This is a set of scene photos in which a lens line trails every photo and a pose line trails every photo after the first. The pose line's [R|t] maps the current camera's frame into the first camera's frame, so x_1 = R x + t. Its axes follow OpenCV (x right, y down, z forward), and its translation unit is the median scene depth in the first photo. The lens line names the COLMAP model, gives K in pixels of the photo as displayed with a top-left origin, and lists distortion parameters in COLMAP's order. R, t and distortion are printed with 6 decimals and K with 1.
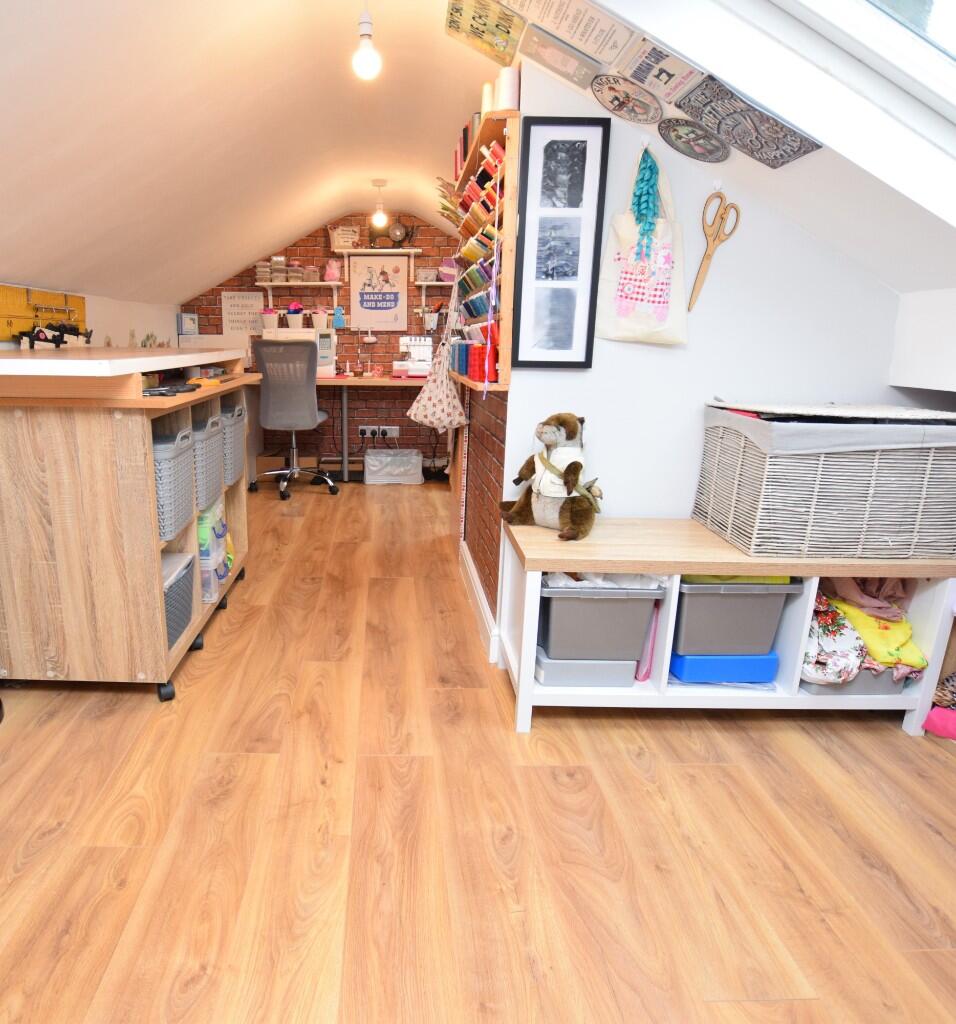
lens RADIAL K [[687.8, 0, 390.8], [0, 687.8, 507.4], [0, 0, 1]] dist [-0.004267, 0.000045]
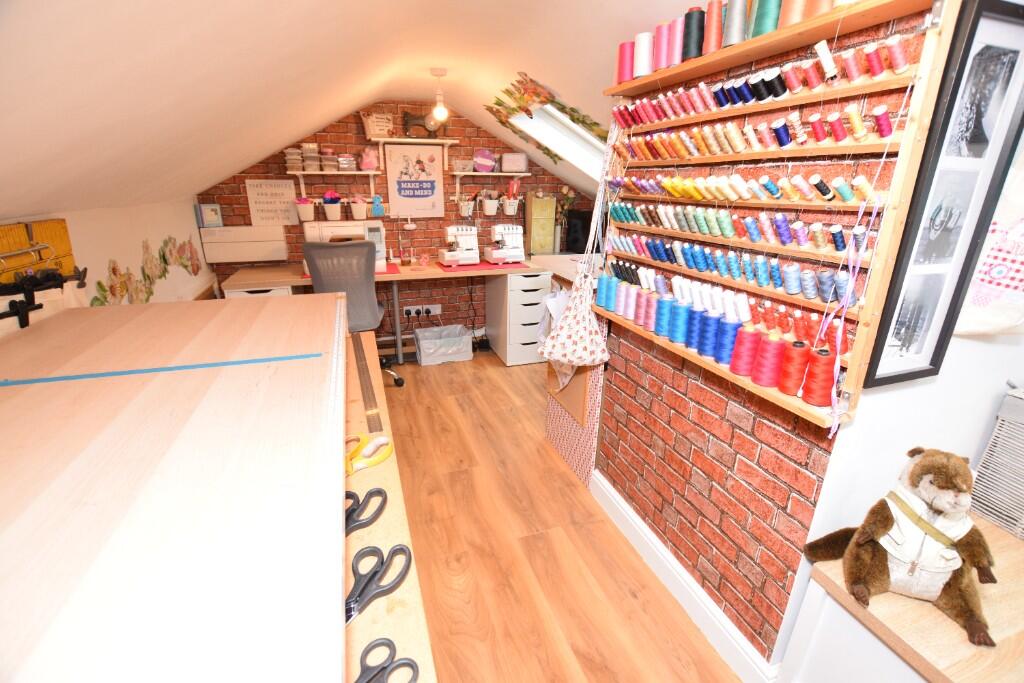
lens RADIAL K [[450.5, 0, 513.8], [0, 450.5, 344.0], [0, 0, 1]] dist [-0.029276, 0.003270]
pose [[0.940813, -0.108669, 0.321034, -0.123127], [0.075073, 0.990493, 0.115274, -0.137228], [-0.330508, -0.084351, 0.940026, 0.298300]]
